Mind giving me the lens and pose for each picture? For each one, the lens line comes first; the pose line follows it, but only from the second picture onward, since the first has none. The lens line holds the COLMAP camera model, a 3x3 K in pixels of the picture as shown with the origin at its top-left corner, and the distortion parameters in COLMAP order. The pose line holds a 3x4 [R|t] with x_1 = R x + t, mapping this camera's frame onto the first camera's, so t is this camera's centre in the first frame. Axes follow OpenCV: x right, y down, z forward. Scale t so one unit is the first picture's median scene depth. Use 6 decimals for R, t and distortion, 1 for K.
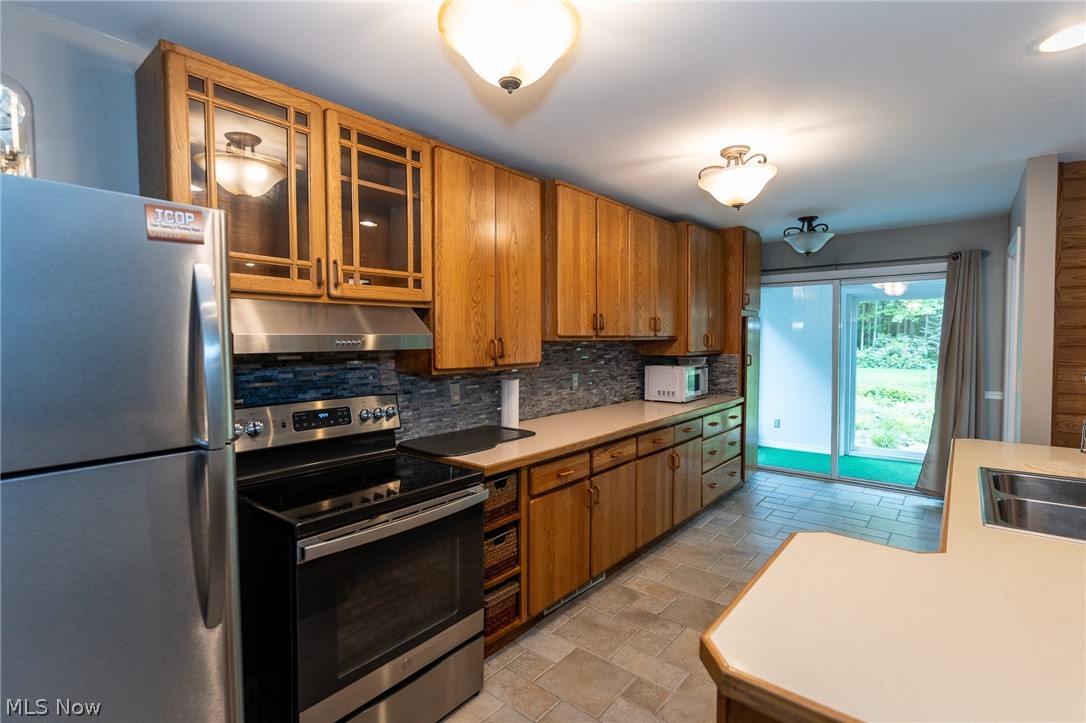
lens RADIAL K [[516.5, 0, 542.1], [0, 516.5, 359.7], [0, 0, 1]] dist [-0.000084, 0.002875]
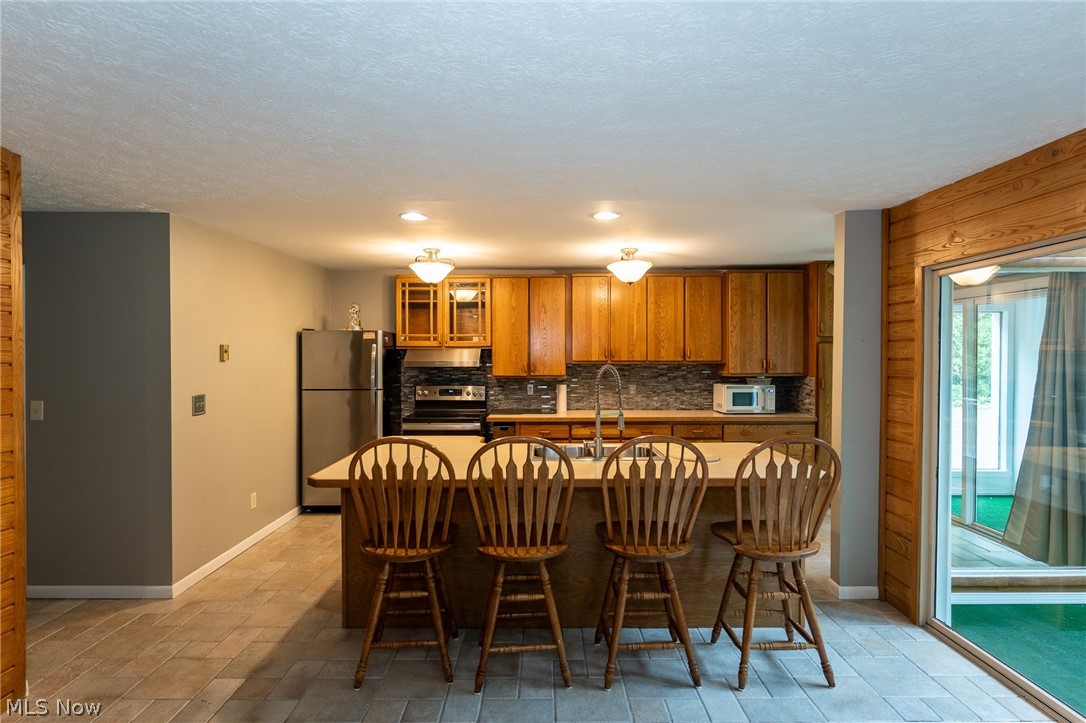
lens RADIAL K [[567.3, 0, 545.4], [0, 567.3, 360.6], [0, 0, 1]] dist [-0.002195, -0.000066]
pose [[0.635897, 0.012876, -0.771667, 1.453233], [-0.033814, 0.999365, -0.011190, -0.021510], [0.771033, 0.033209, 0.635929, -0.314674]]
